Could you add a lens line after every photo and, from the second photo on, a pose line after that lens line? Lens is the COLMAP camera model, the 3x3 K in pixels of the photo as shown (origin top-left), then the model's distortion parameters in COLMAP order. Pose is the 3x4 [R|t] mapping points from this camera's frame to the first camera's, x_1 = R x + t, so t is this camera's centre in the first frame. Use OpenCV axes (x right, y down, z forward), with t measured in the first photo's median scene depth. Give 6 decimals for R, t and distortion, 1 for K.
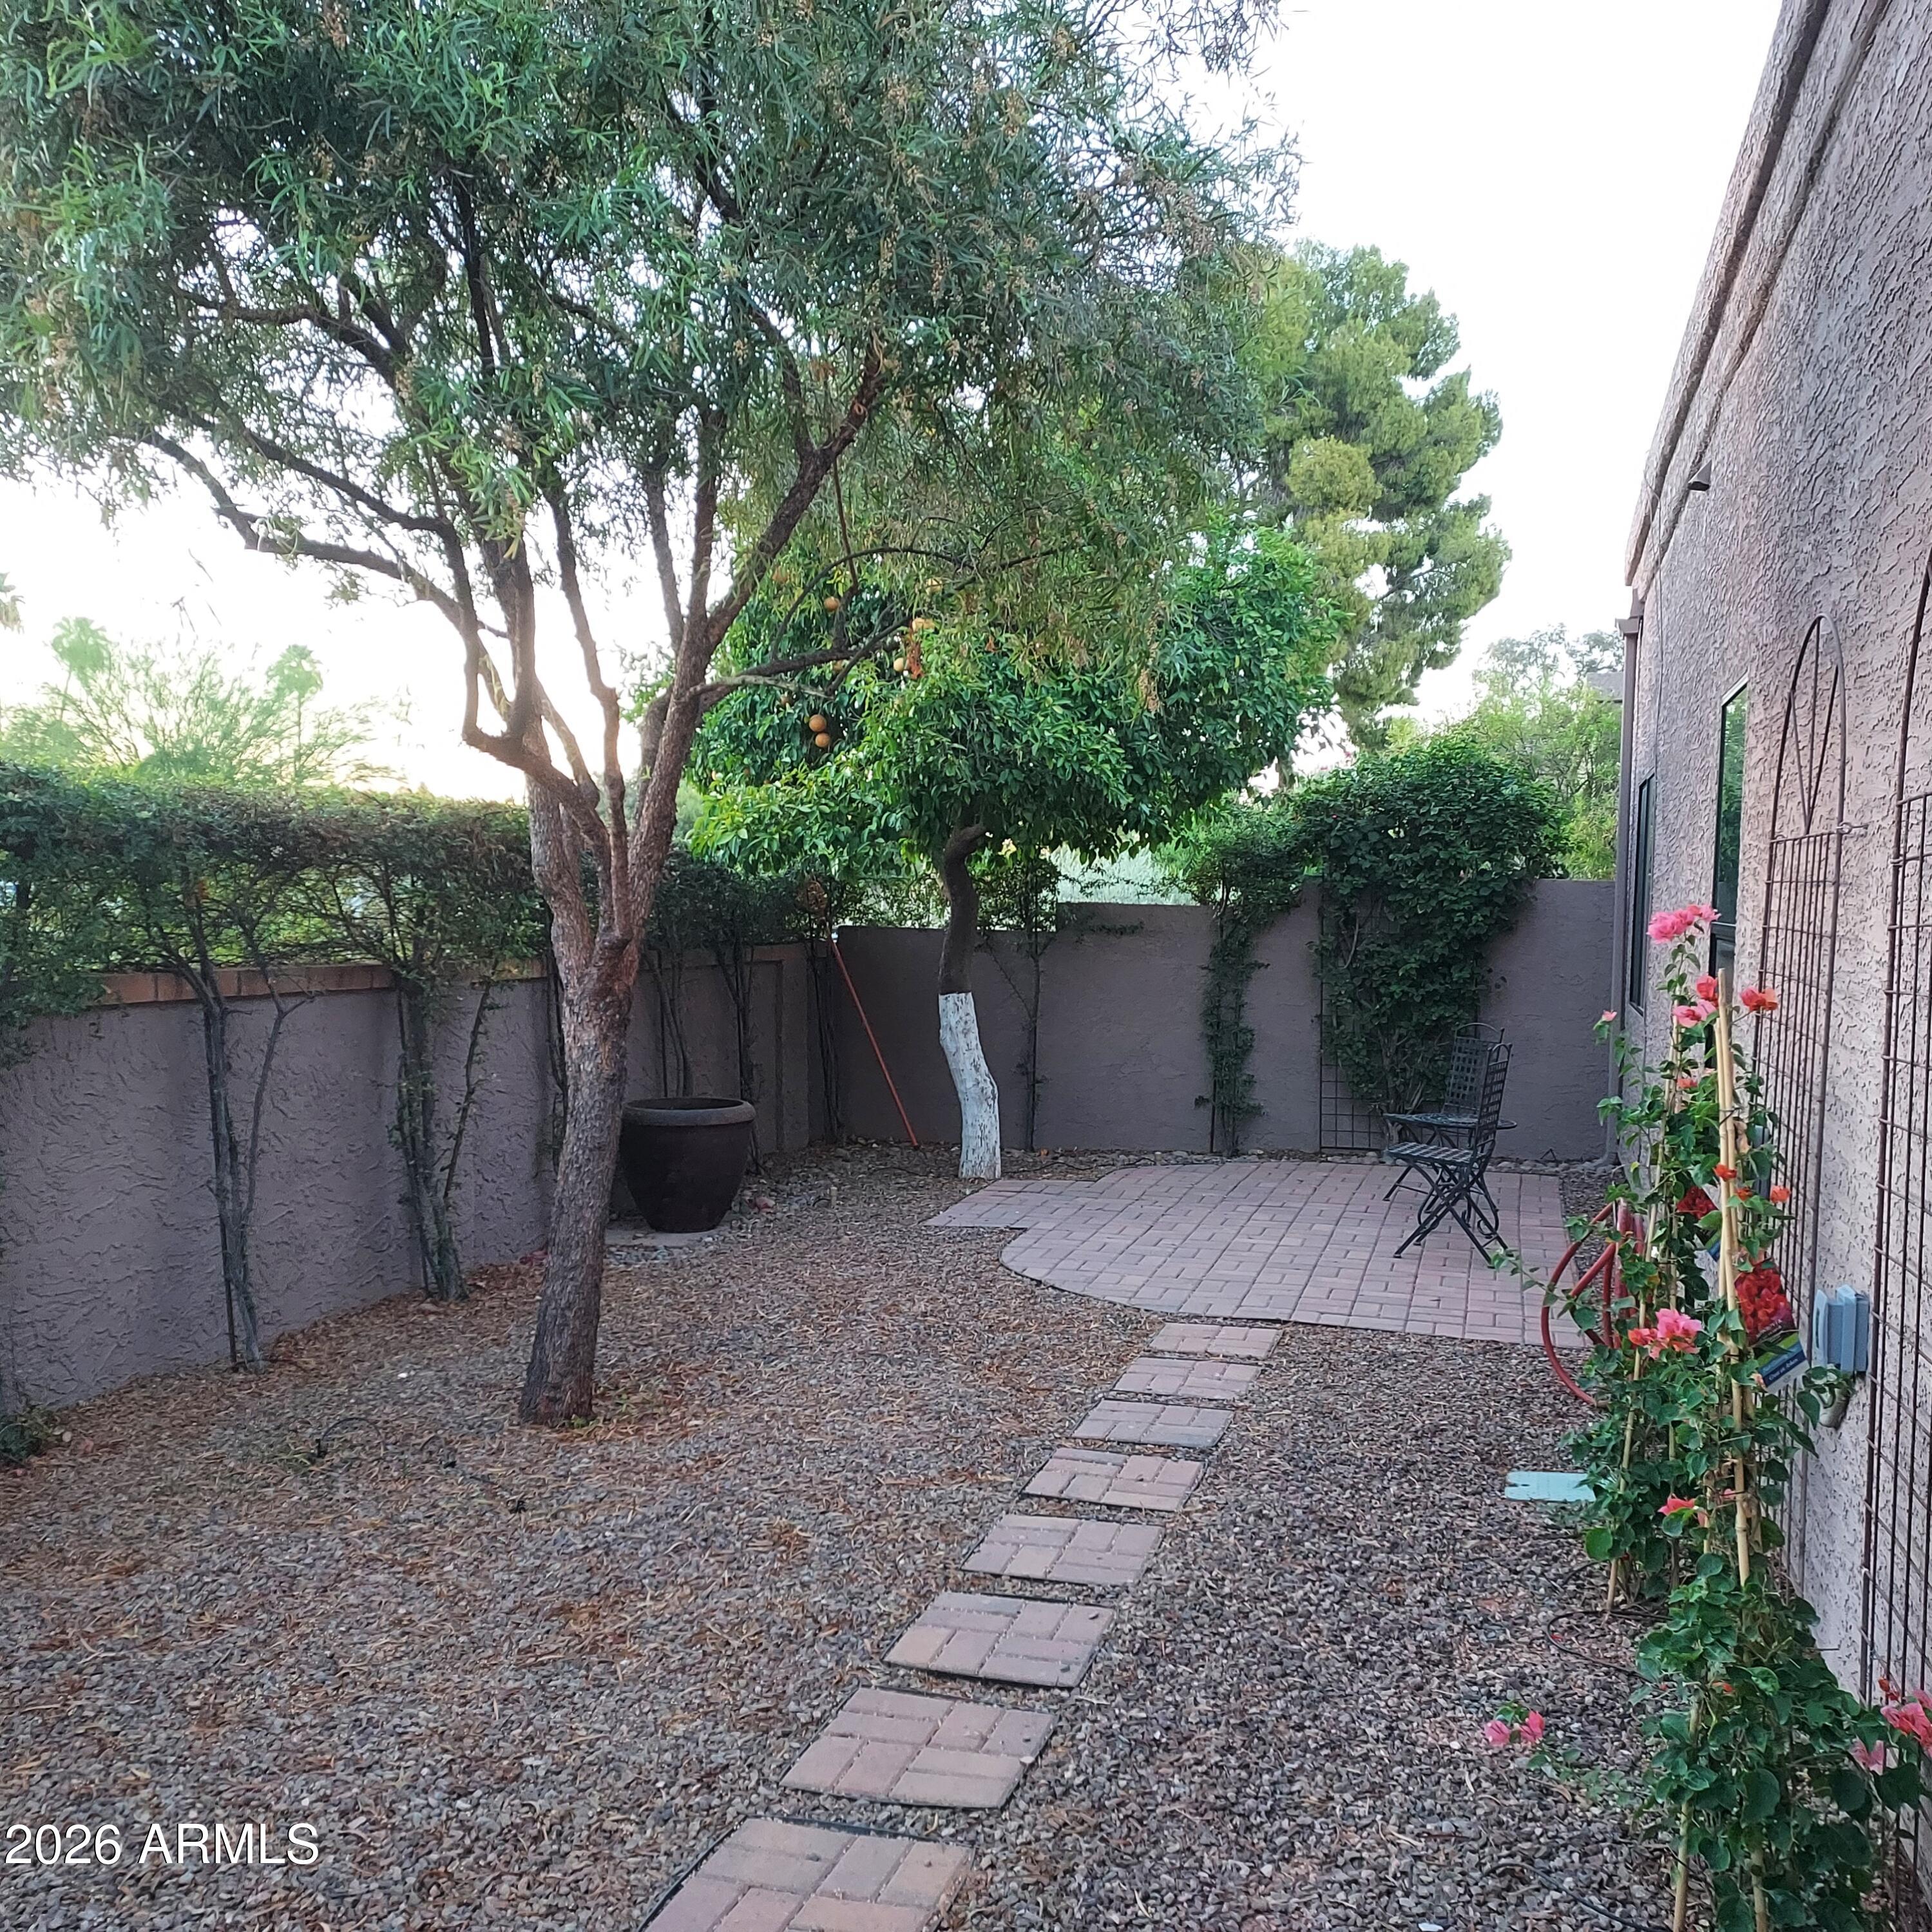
lens RADIAL K [[1843.0, 0, 975.5], [0, 1843.0, 987.6], [0, 0, 1]] dist [0.094622, -0.138696]
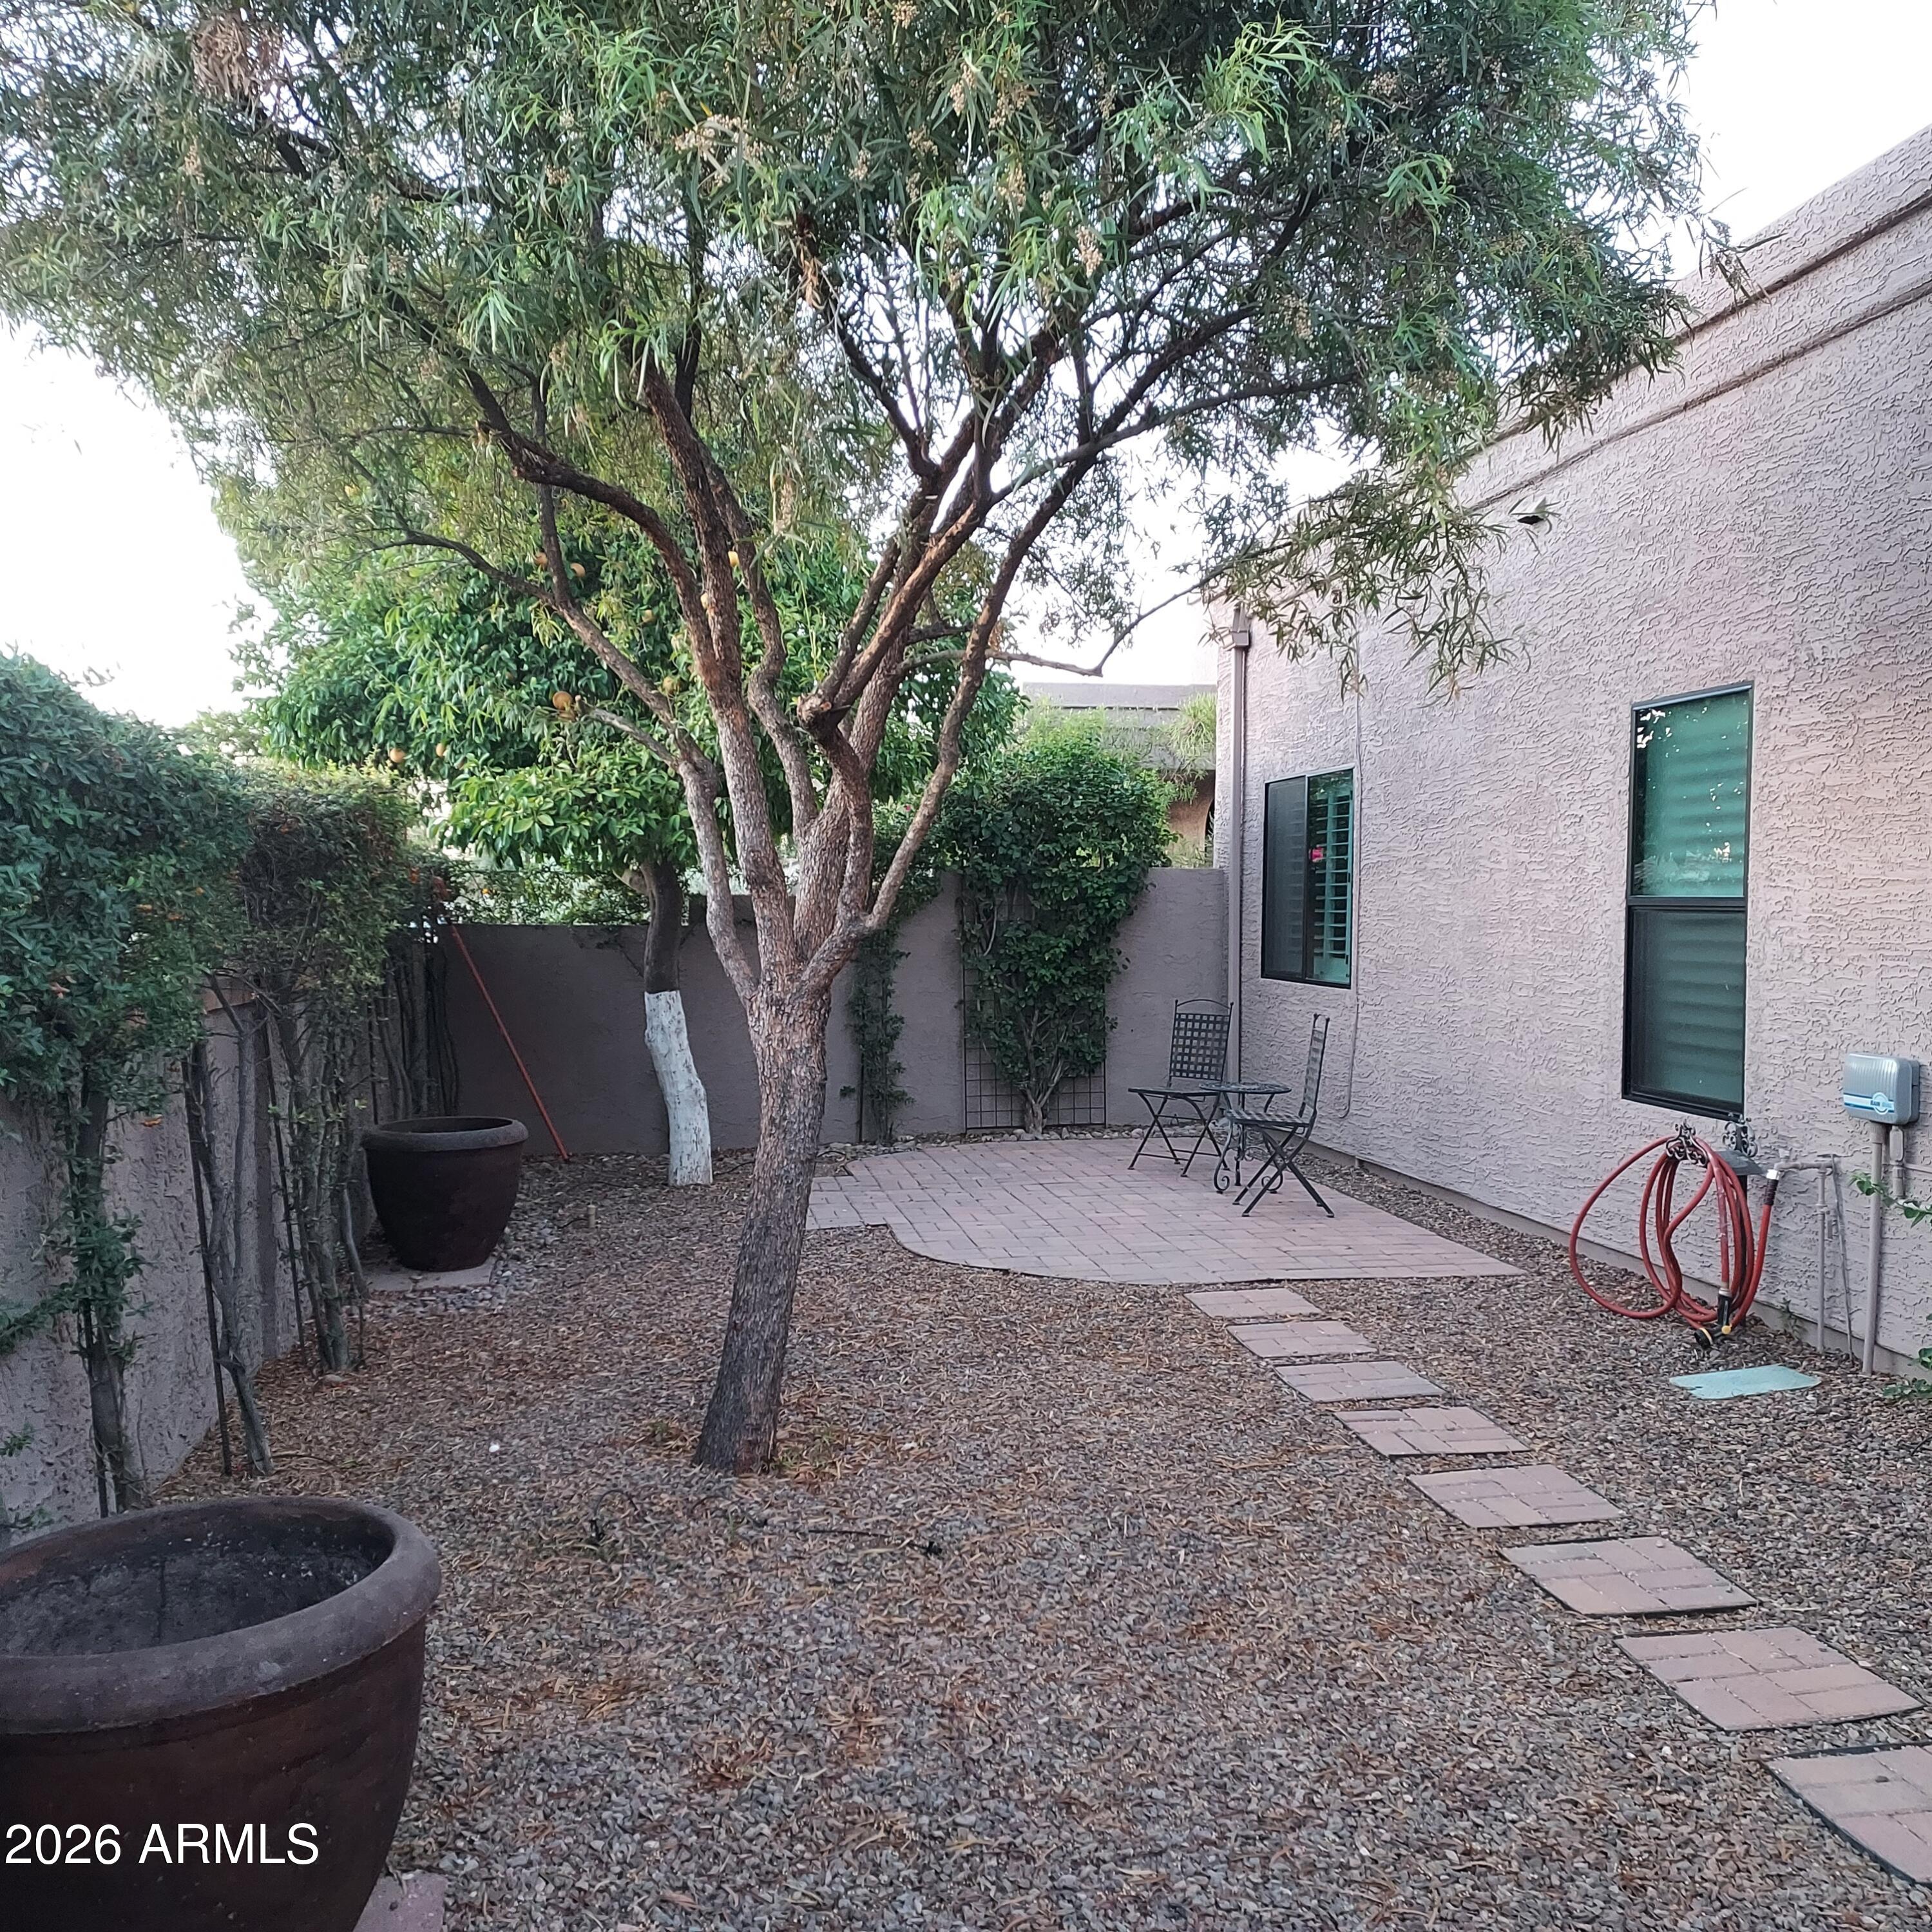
lens RADIAL K [[1843.0, 0, 975.5], [0, 1843.0, 987.6], [0, 0, 1]] dist [0.094622, -0.138696]
pose [[0.897073, -0.035998, 0.440413, -0.268902], [0.035395, 0.999327, 0.009586, -0.002093], [-0.440462, 0.006989, 0.897744, 0.074426]]
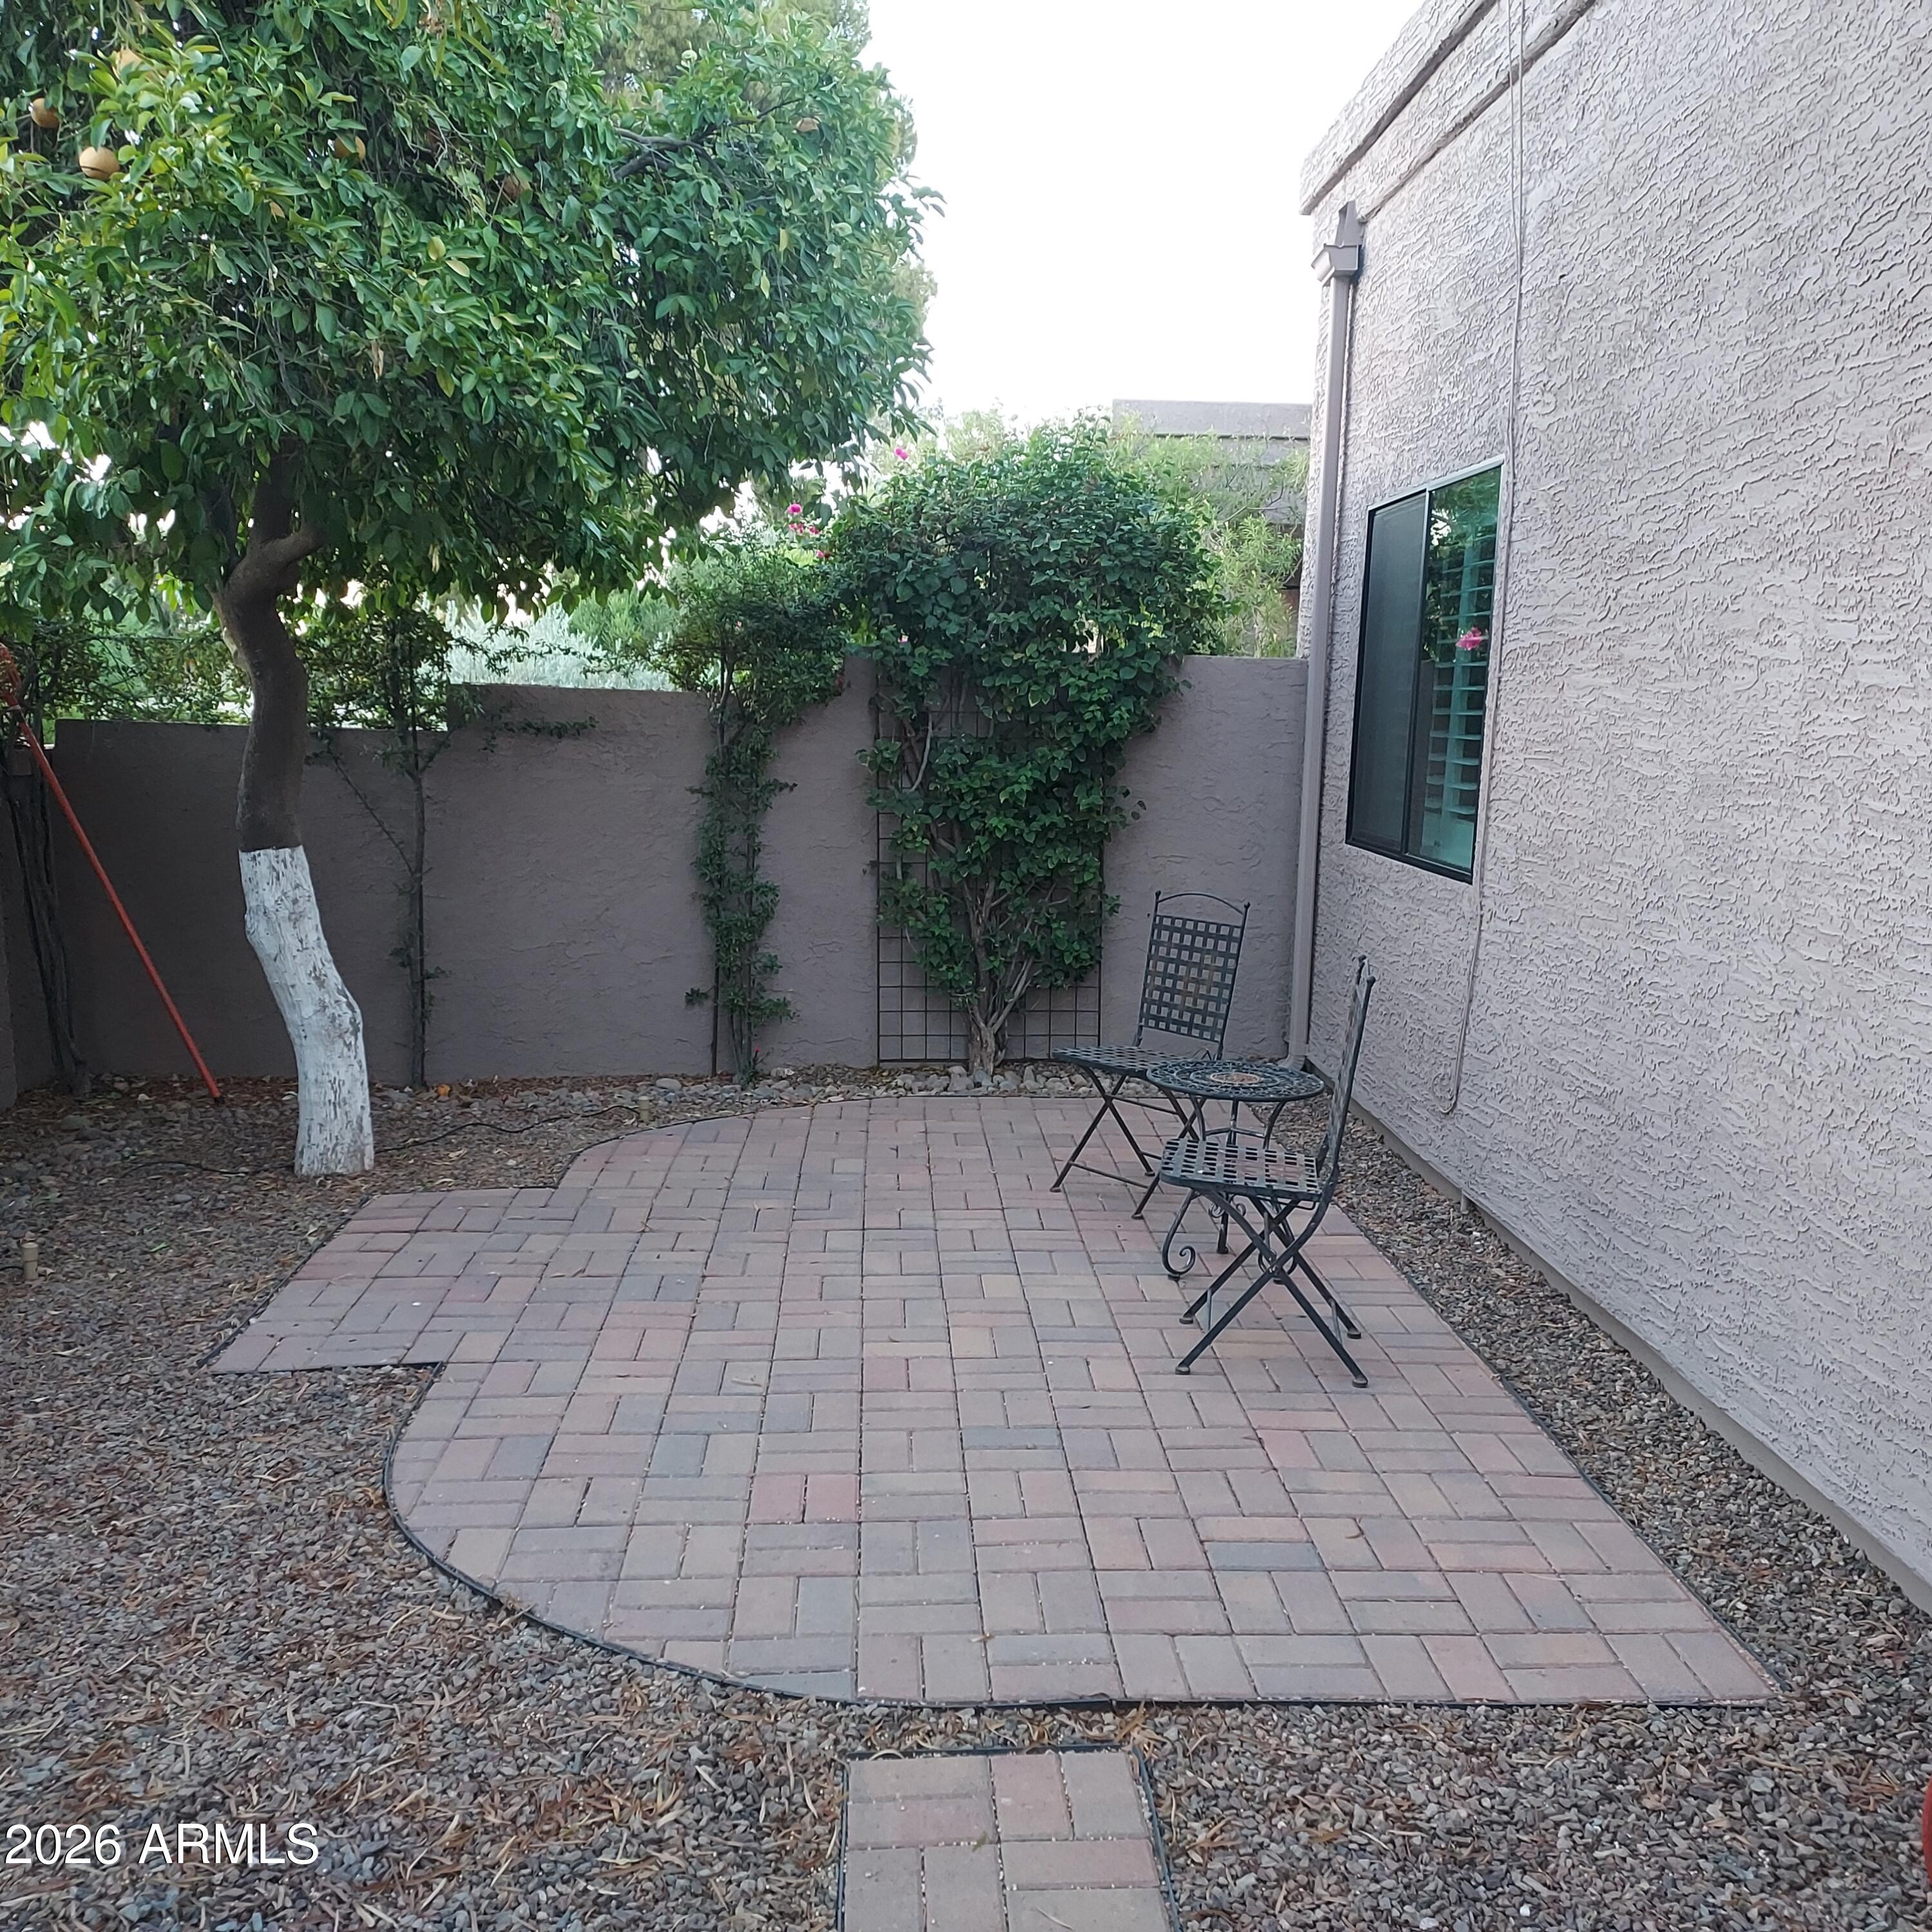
lens RADIAL K [[1843.0, 0, 975.5], [0, 1843.0, 987.6], [0, 0, 1]] dist [0.094622, -0.138696]
pose [[0.944198, -0.047241, 0.325972, 0.003993], [0.009542, 0.993169, 0.116295, -0.017326], [-0.329239, -0.106695, 0.938199, 0.380060]]
